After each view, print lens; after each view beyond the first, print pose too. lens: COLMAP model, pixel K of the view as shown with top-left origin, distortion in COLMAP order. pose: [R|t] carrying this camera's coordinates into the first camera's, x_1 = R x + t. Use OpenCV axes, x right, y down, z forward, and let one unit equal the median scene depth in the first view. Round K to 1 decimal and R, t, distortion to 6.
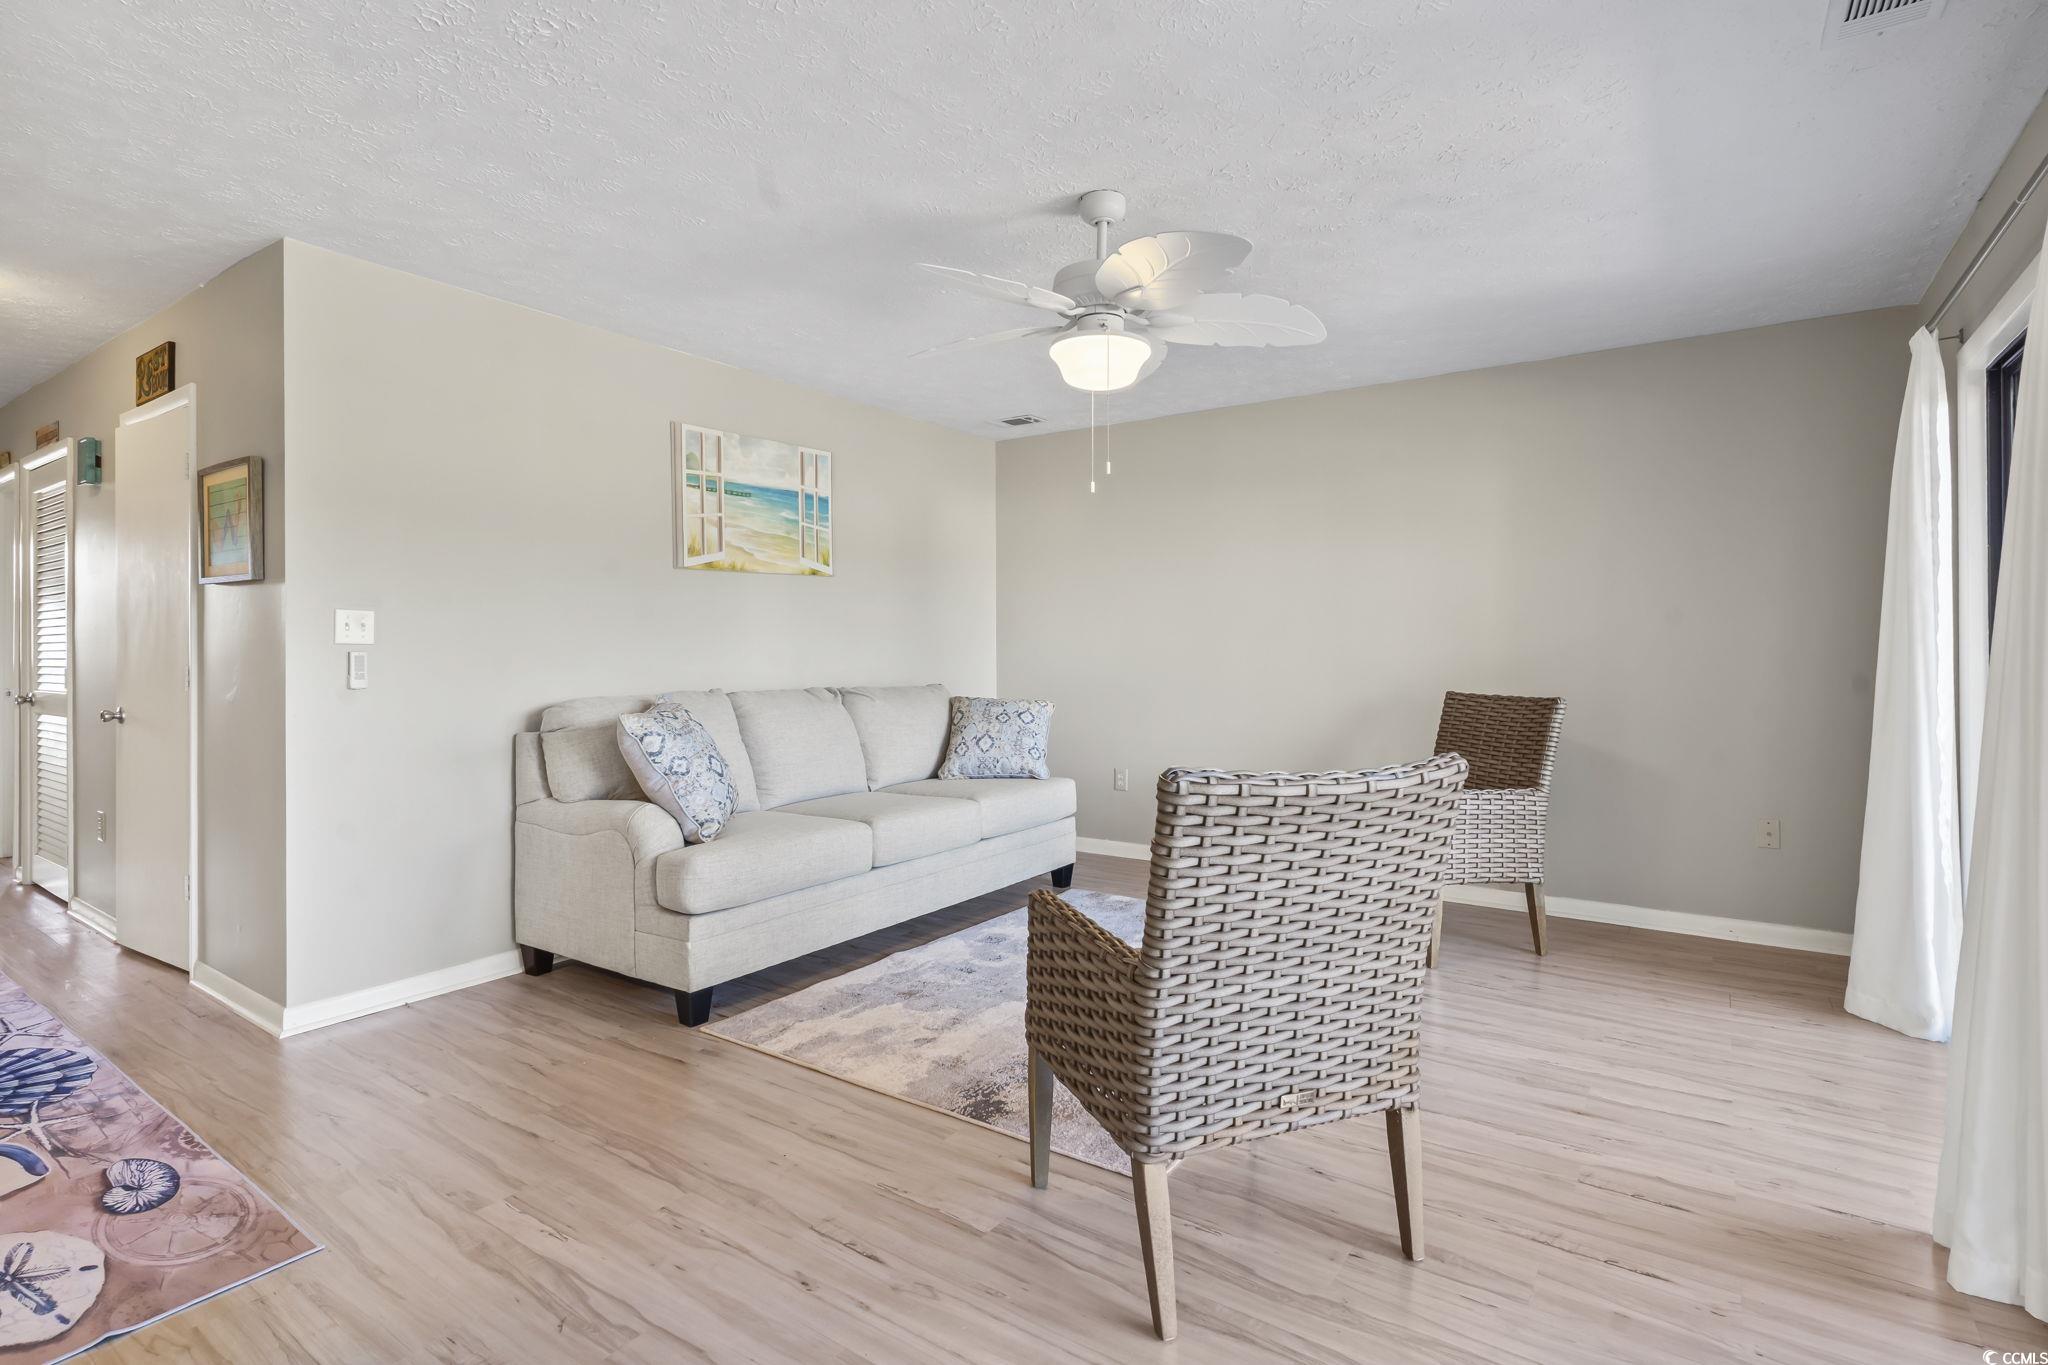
lens RADIAL K [[982.7, 0, 1034.4], [0, 982.7, 651.7], [0, 0, 1]] dist [0.000553, -0.002120]
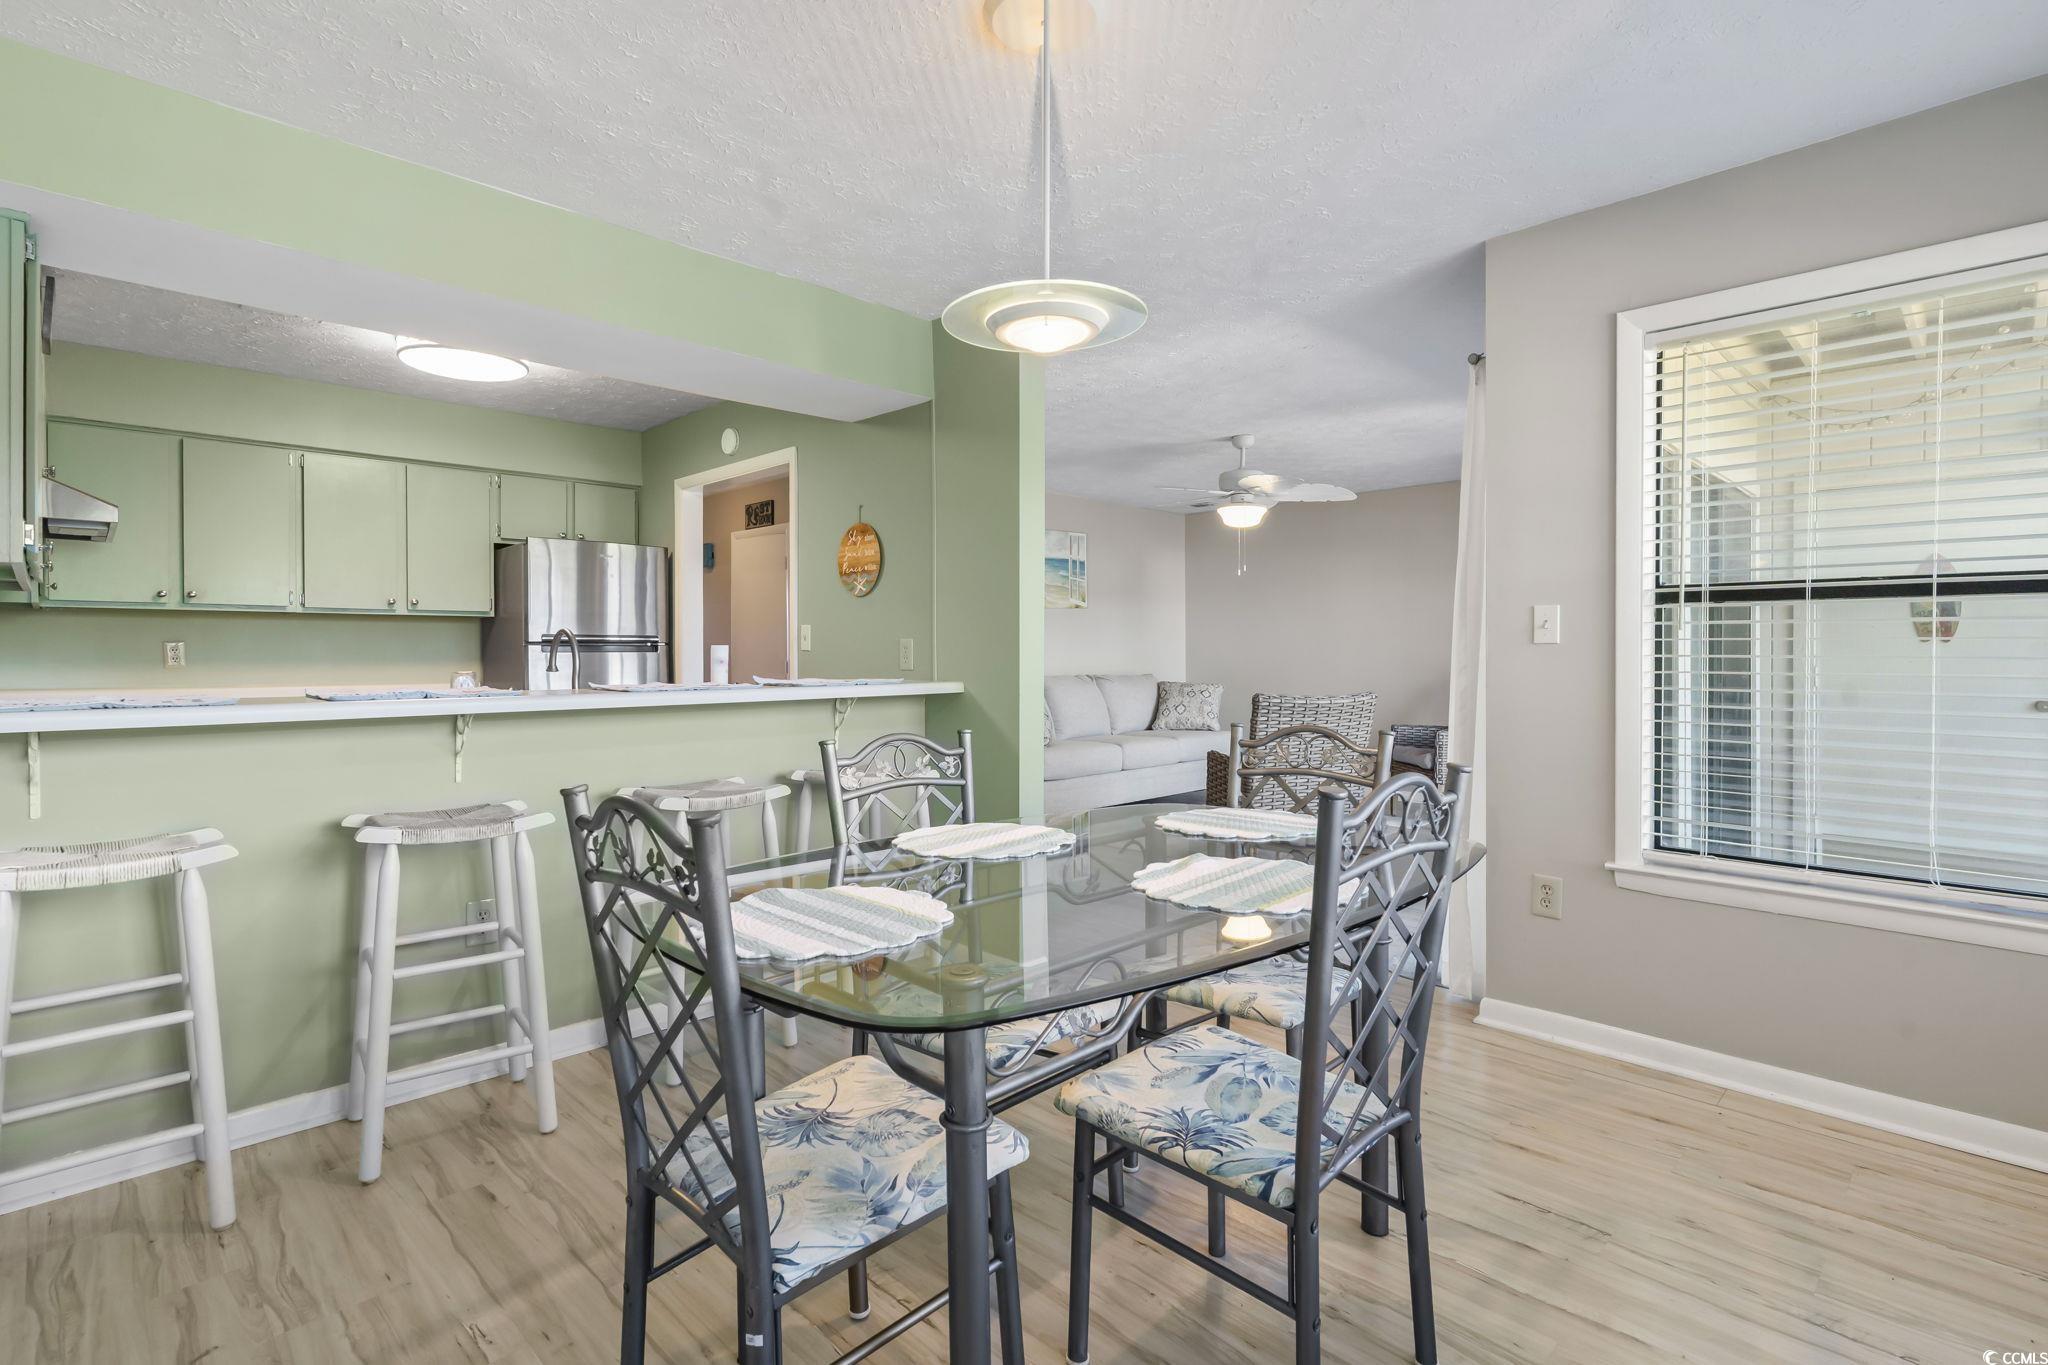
lens RADIAL K [[975.8, 0, 1013.6], [0, 975.8, 662.4], [0, 0, 1]] dist [0.002160, -0.001828]
pose [[0.979612, 0.001692, -0.200890, 0.007566], [-0.000080, 0.999968, 0.008030, 0.002162], [0.200897, -0.007850, 0.979581, -1.054276]]
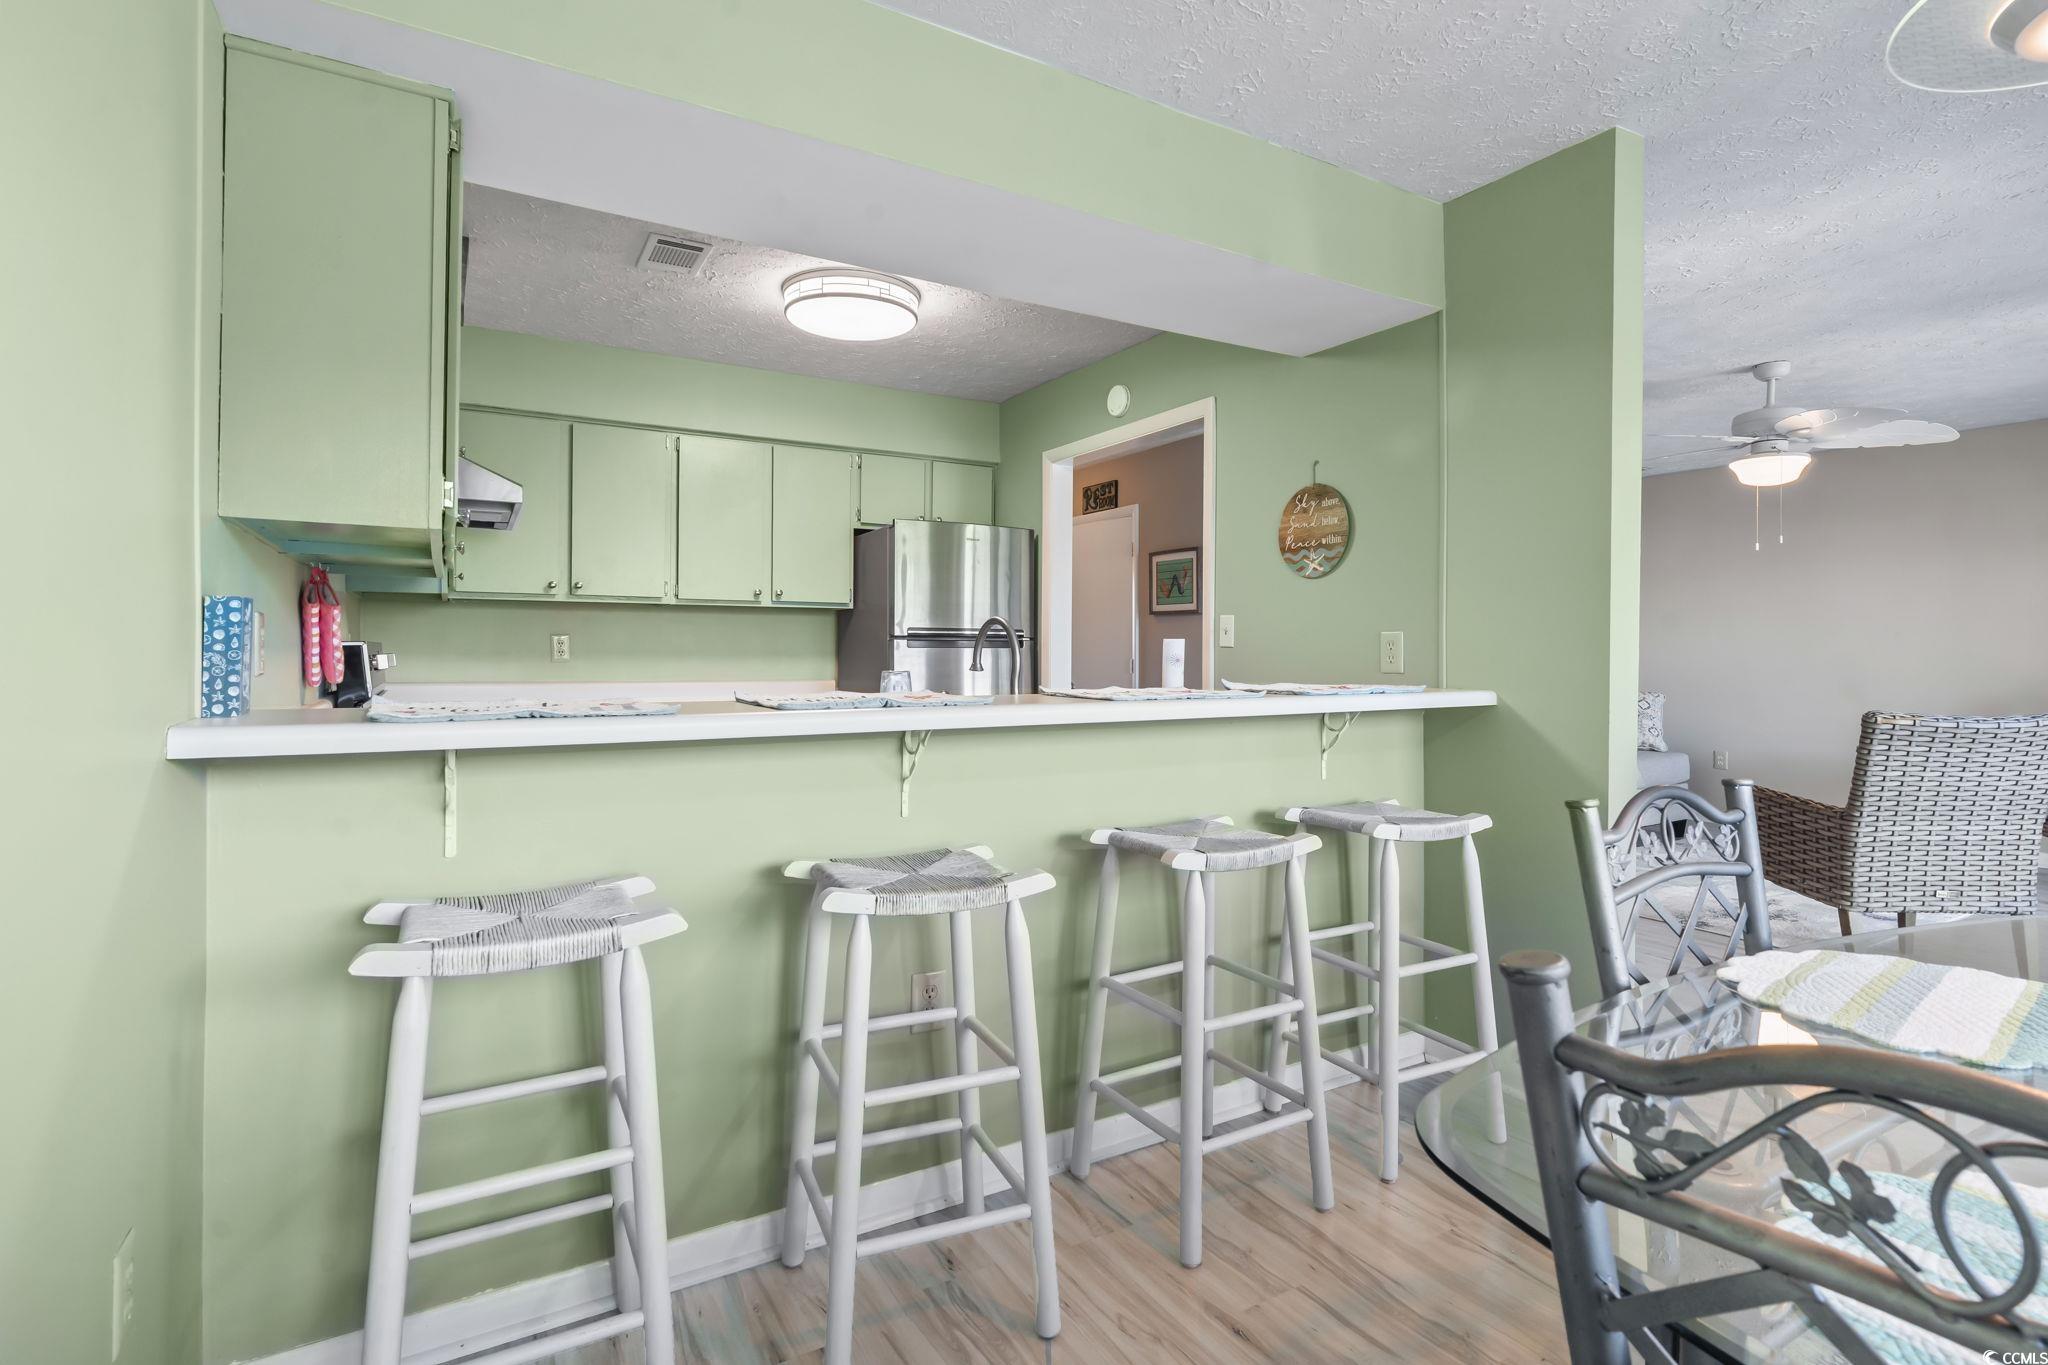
lens RADIAL K [[982.7, 0, 1018.7], [0, 982.7, 649.2], [0, 0, 1]] dist [0.000553, -0.002120]
pose [[0.898850, 0.004362, -0.438236, -0.299248], [-0.006262, 0.999976, -0.002890, 0.004149], [0.438213, 0.005342, 0.898855, -0.862422]]
